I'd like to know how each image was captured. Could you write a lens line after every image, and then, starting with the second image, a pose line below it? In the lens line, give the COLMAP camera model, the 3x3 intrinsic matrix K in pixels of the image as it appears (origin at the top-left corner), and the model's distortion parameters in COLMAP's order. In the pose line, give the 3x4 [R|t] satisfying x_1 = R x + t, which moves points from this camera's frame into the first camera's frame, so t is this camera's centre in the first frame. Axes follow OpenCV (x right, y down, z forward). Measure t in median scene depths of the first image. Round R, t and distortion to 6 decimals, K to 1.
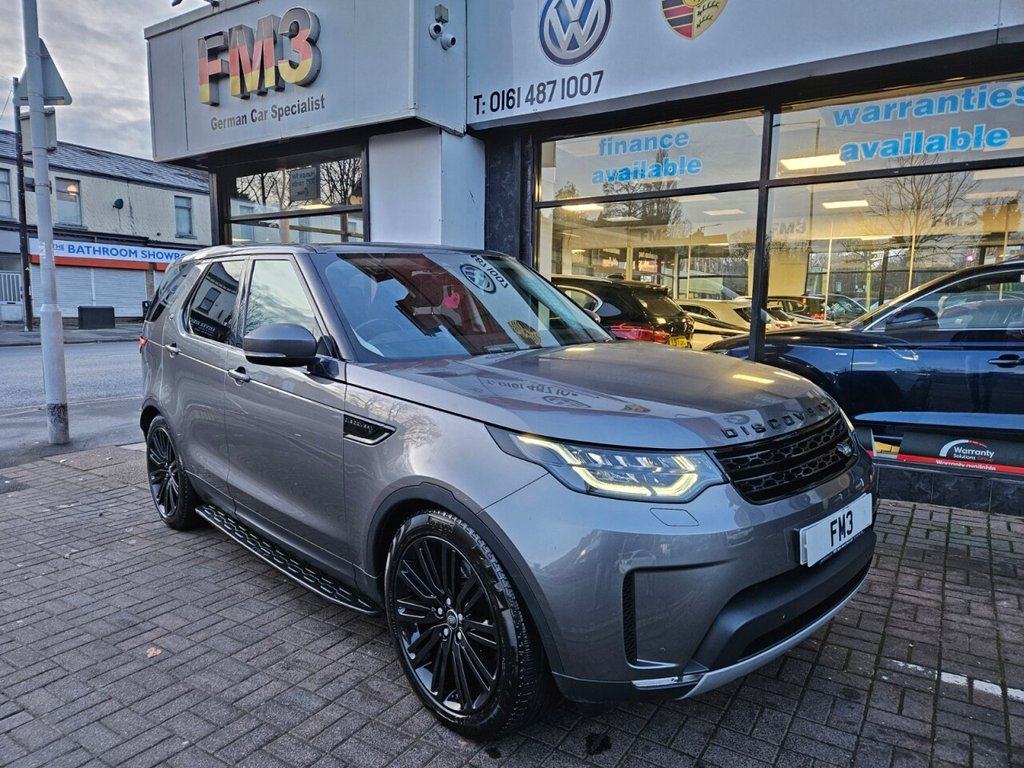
lens RADIAL K [[678.8, 0, 512.3], [0, 678.8, 385.7], [0, 0, 1]] dist [0.069355, -0.055583]
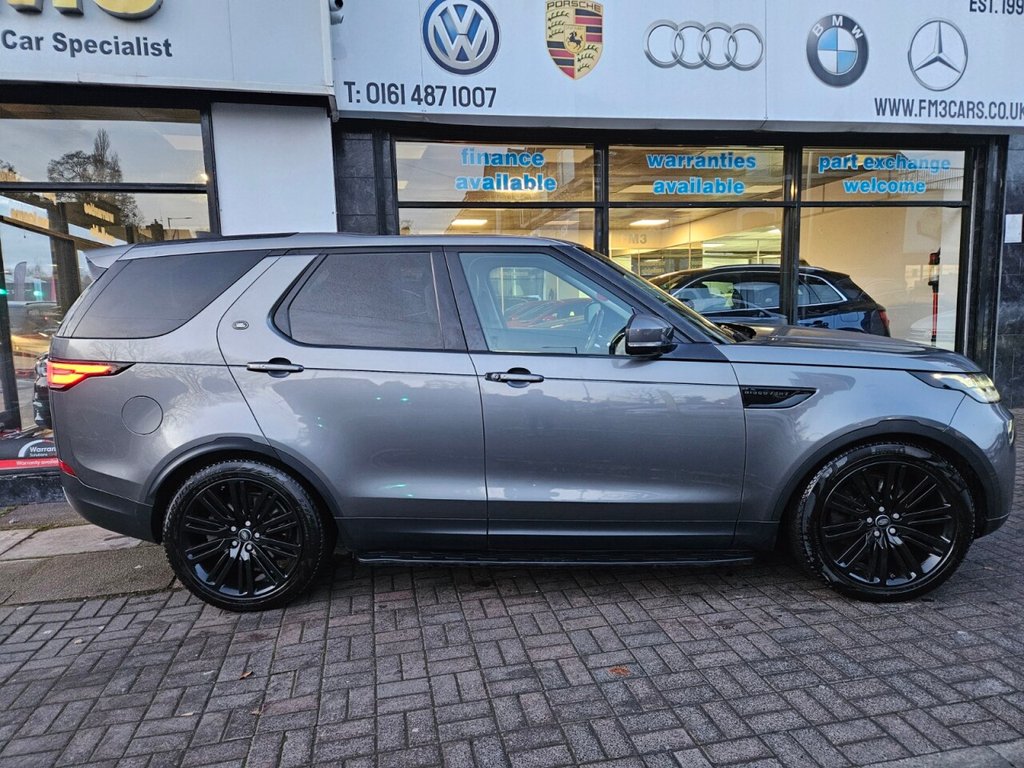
lens RADIAL K [[678.8, 0, 507.8], [0, 678.8, 385.4], [0, 0, 1]] dist [0.069355, -0.055583]
pose [[0.712753, -0.106667, 0.693258, -0.632413], [0.113850, 0.992856, 0.035712, -0.023858], [-0.692114, 0.053473, 0.719805, 0.214843]]
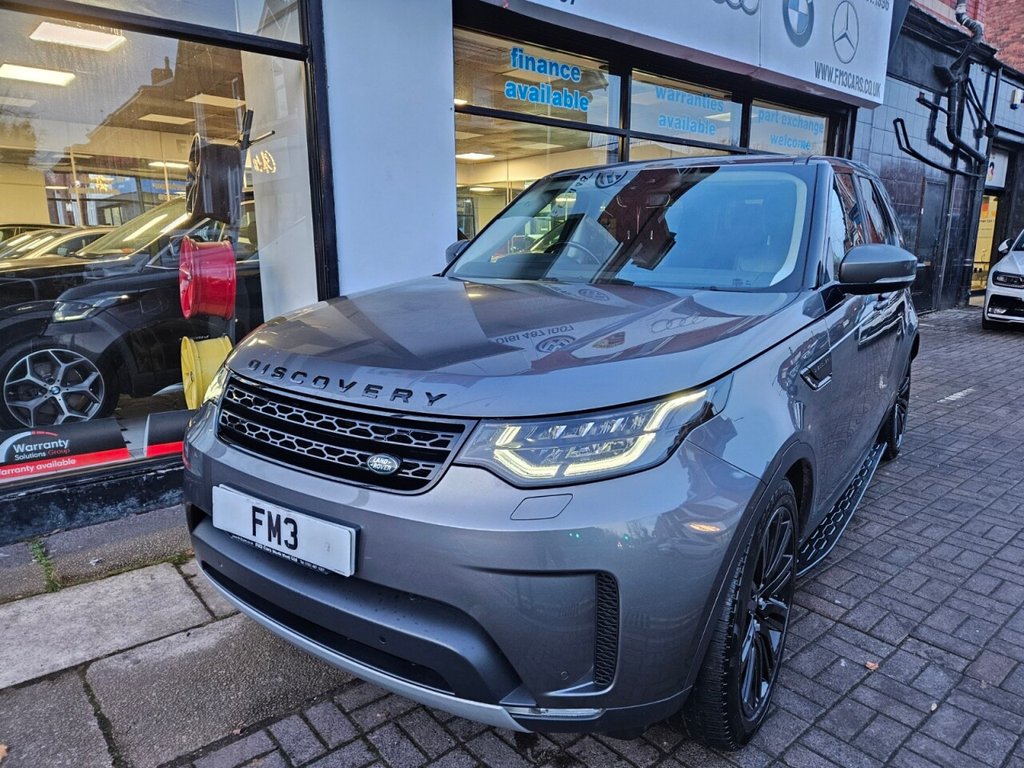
lens RADIAL K [[678.8, 0, 517.0], [0, 678.8, 389.3], [0, 0, 1]] dist [0.069355, -0.055583]
pose [[0.280386, -0.209495, 0.936747, -0.875111], [0.115553, 0.976163, 0.183723, -0.086238], [-0.952907, 0.056730, 0.297910, 0.787172]]
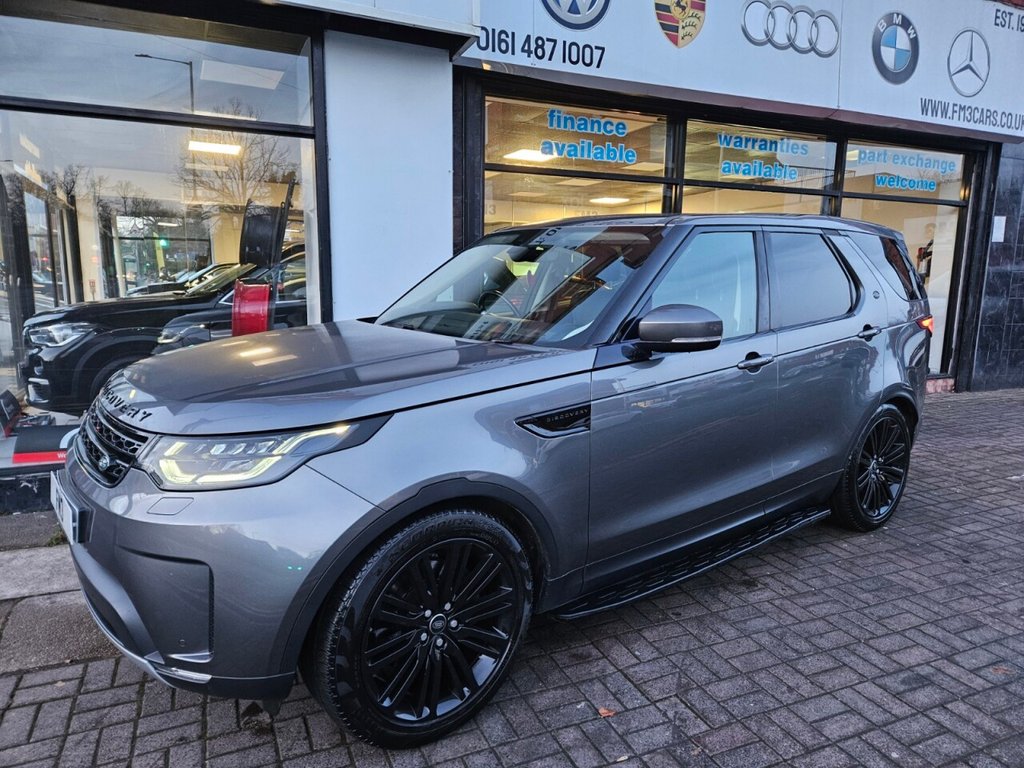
lens RADIAL K [[678.8, 0, 514.9], [0, 678.8, 388.6], [0, 0, 1]] dist [0.069355, -0.055583]
pose [[0.548418, -0.133824, 0.825426, -0.814789], [0.087656, 0.990873, 0.102407, -0.069414], [-0.831597, 0.016192, 0.555143, 0.525581]]
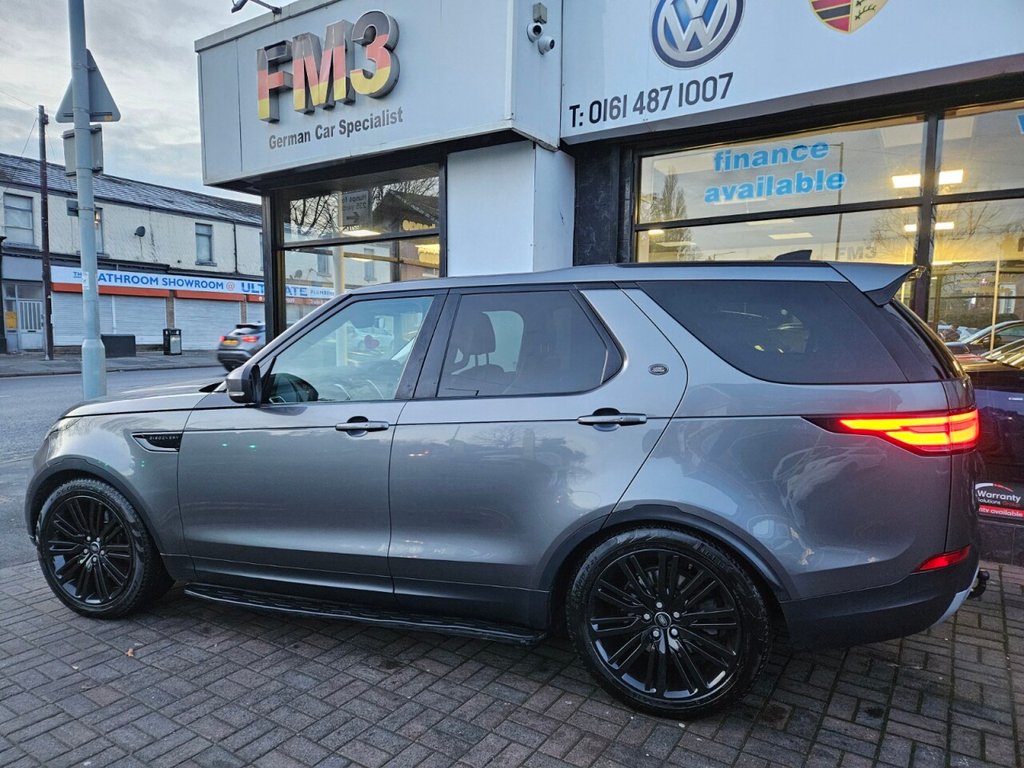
lens RADIAL K [[678.8, 0, 508.1], [0, 678.8, 393.7], [0, 0, 1]] dist [0.069355, -0.055583]
pose [[0.999846, 0.000143, -0.017567, -0.129480], [-0.000580, 0.999690, -0.024880, -0.029815], [0.017558, 0.024886, 0.999536, 0.128135]]
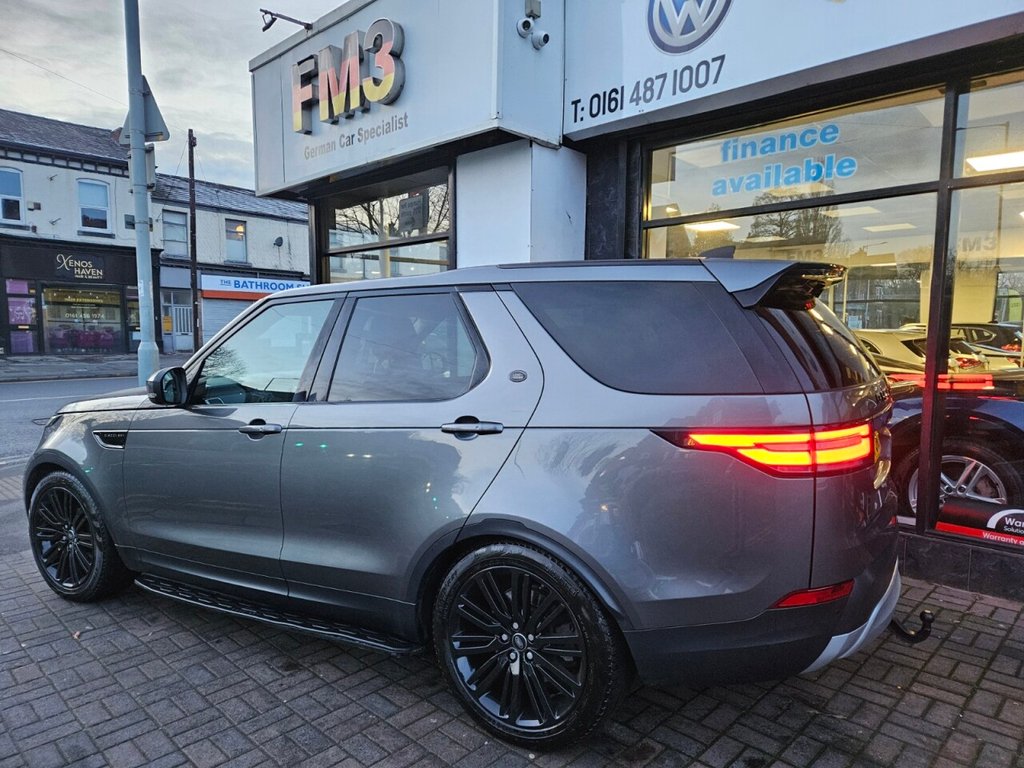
lens RADIAL K [[678.8, 0, 523.5], [0, 678.8, 394.0], [0, 0, 1]] dist [0.069355, -0.055583]
pose [[0.982040, 0.013475, -0.188190, 0.055698], [-0.018436, 0.999526, -0.024636, -0.035807], [0.187768, 0.027663, 0.981824, 0.166285]]
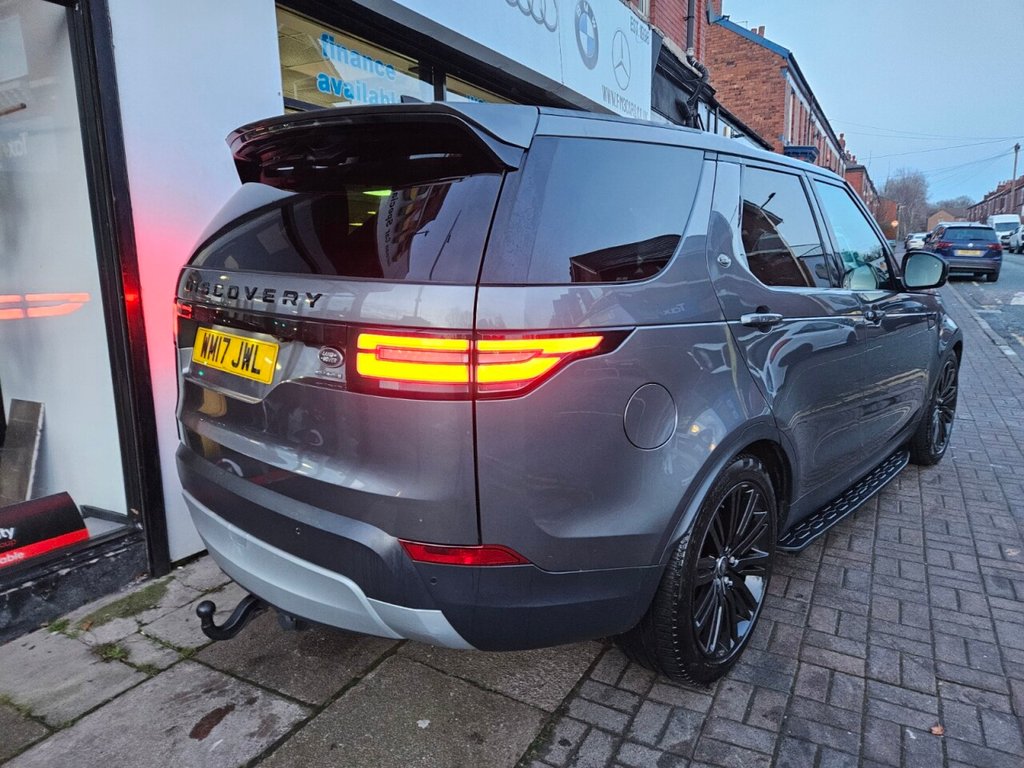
lens RADIAL K [[678.8, 0, 519.7], [0, 678.8, 377.5], [0, 0, 1]] dist [0.069355, -0.055583]
pose [[-0.084584, -0.177799, 0.980425, -0.768676], [0.131626, 0.973335, 0.187869, -0.102597], [-0.987684, 0.144940, -0.058926, 0.930256]]
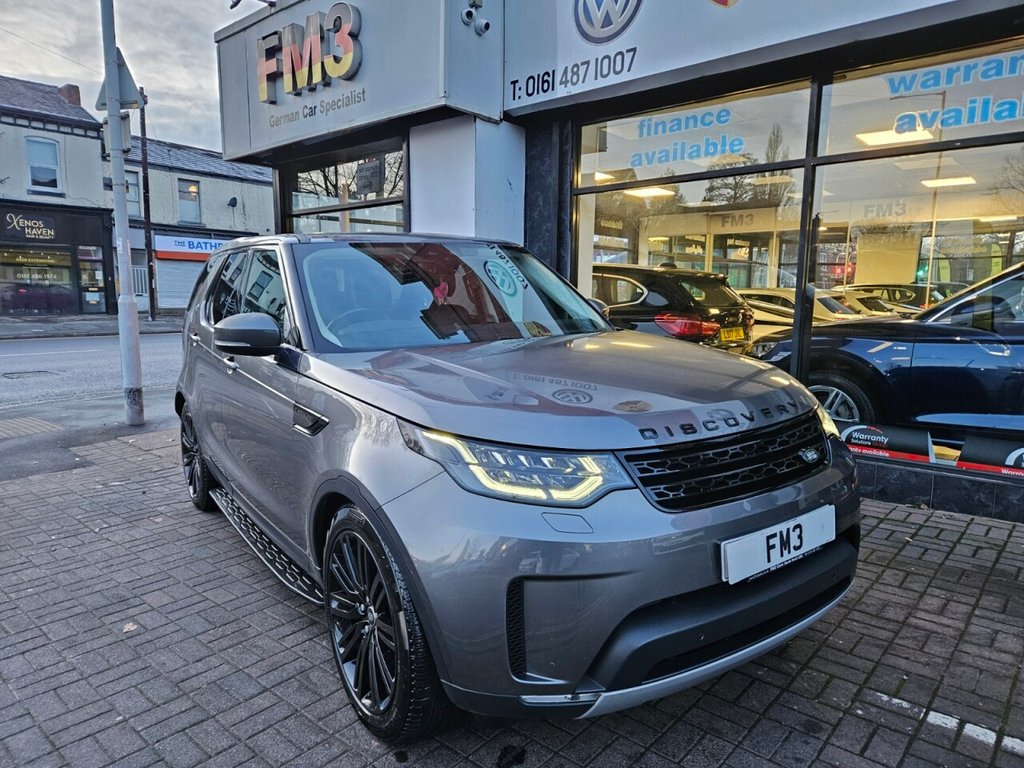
lens RADIAL K [[678.8, 0, 511.5], [0, 678.8, 385.0], [0, 0, 1]] dist [0.069355, -0.055583]
pose [[0.989238, 0.016574, -0.145373, 0.102606], [-0.014749, 0.999798, 0.013623, -0.002311], [0.145569, -0.011333, 0.989283, 0.026986]]
